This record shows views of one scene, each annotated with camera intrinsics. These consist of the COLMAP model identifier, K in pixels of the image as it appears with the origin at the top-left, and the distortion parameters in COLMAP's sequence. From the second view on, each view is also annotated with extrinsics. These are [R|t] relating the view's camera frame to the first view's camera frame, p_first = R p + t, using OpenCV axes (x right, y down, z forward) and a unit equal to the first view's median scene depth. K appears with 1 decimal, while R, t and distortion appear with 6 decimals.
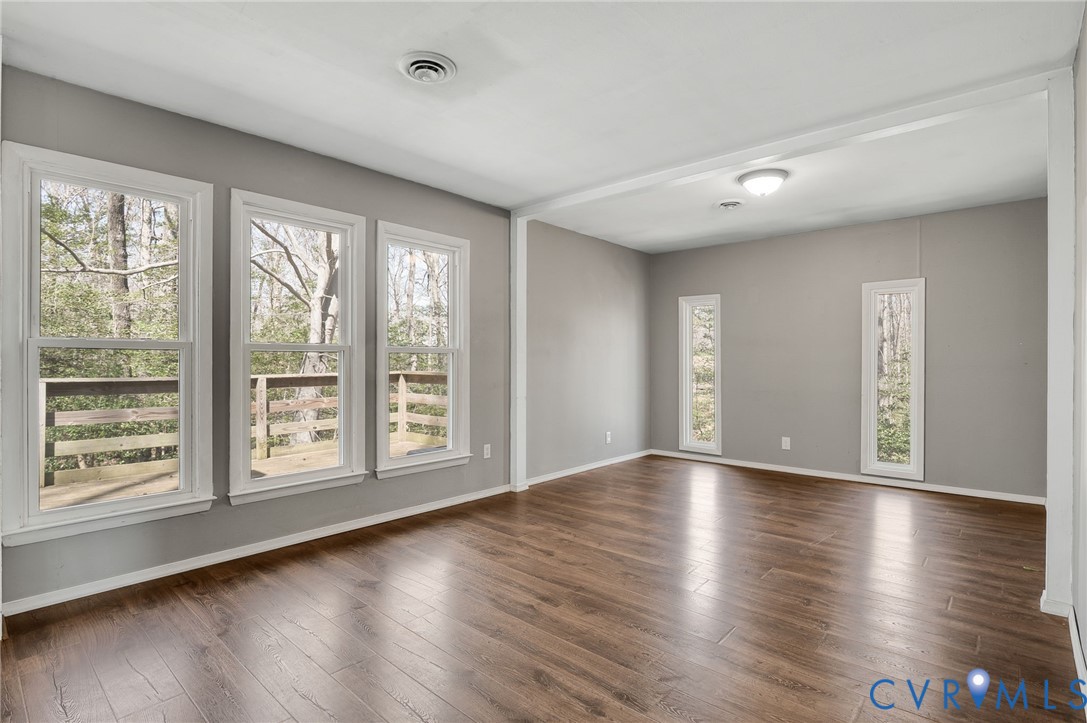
lens RADIAL K [[536.3, 0, 537.7], [0, 536.3, 371.3], [0, 0, 1]] dist [-0.014353, 0.000530]
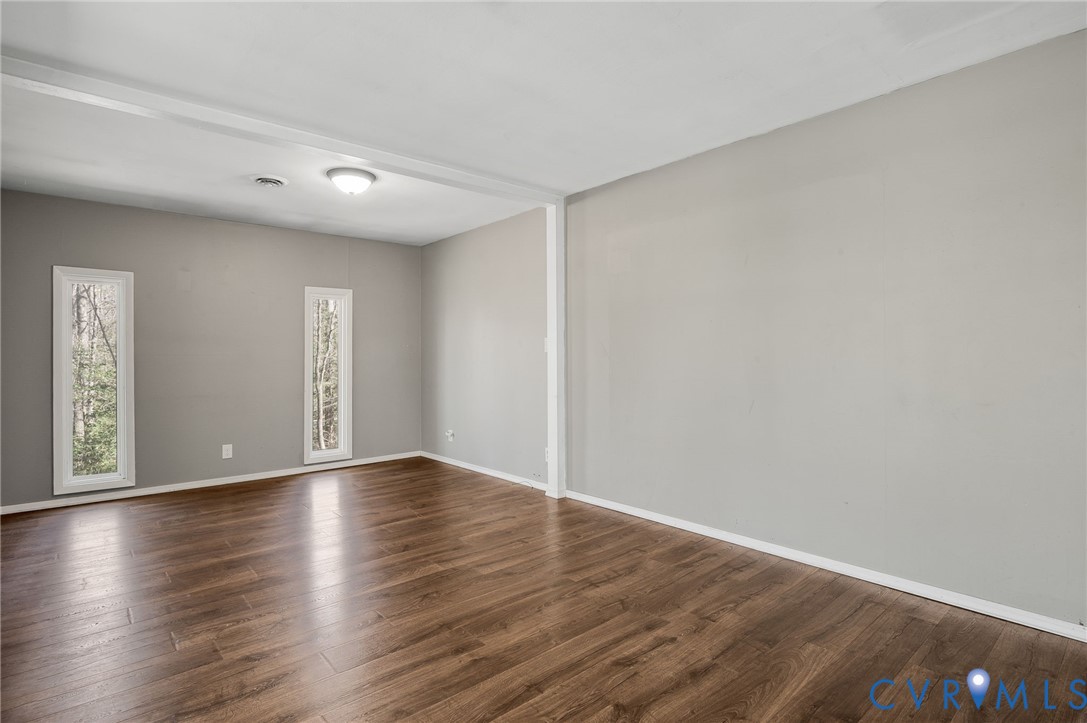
lens RADIAL K [[536.3, 0, 549.8], [0, 536.3, 354.1], [0, 0, 1]] dist [-0.014353, 0.000530]
pose [[0.112070, 0.004203, 0.993691, -0.479352], [0.028814, 0.999557, -0.007477, -0.008273], [-0.993282, 0.029471, 0.111900, 0.469263]]
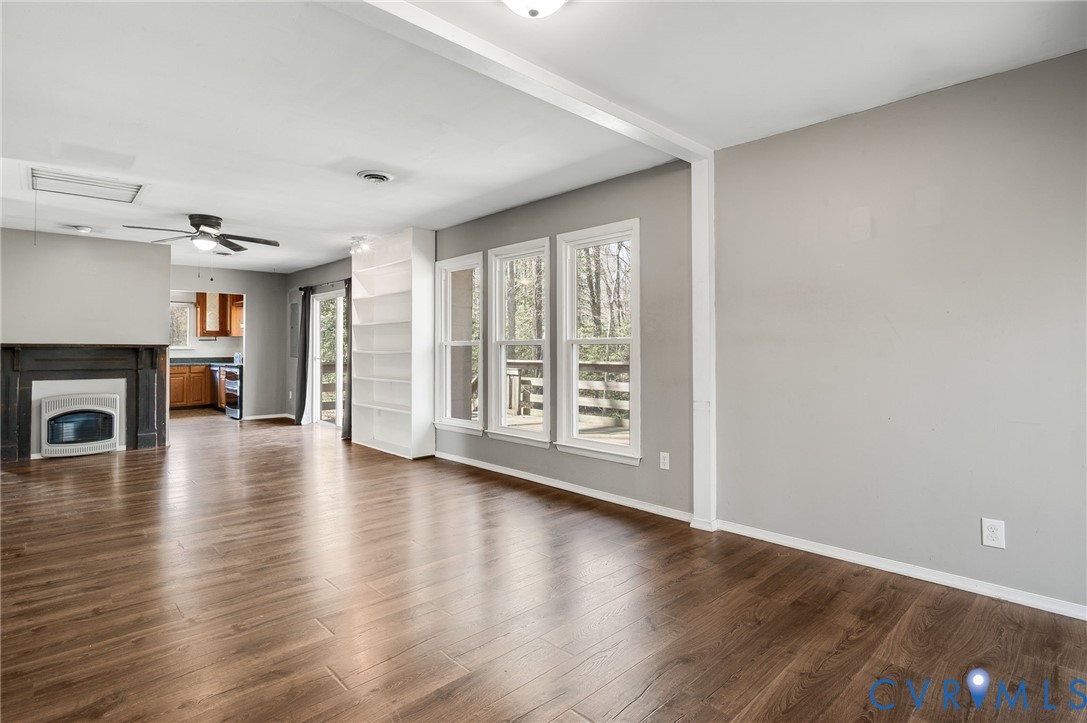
lens RADIAL K [[536.3, 0, 535.0], [0, 536.3, 349.7], [0, 0, 1]] dist [-0.014353, 0.000530]
pose [[-0.076482, -0.005483, -0.997056, 0.799904], [-0.025586, 0.999666, -0.003535, -0.015534], [0.996743, 0.025240, -0.076597, 0.921530]]
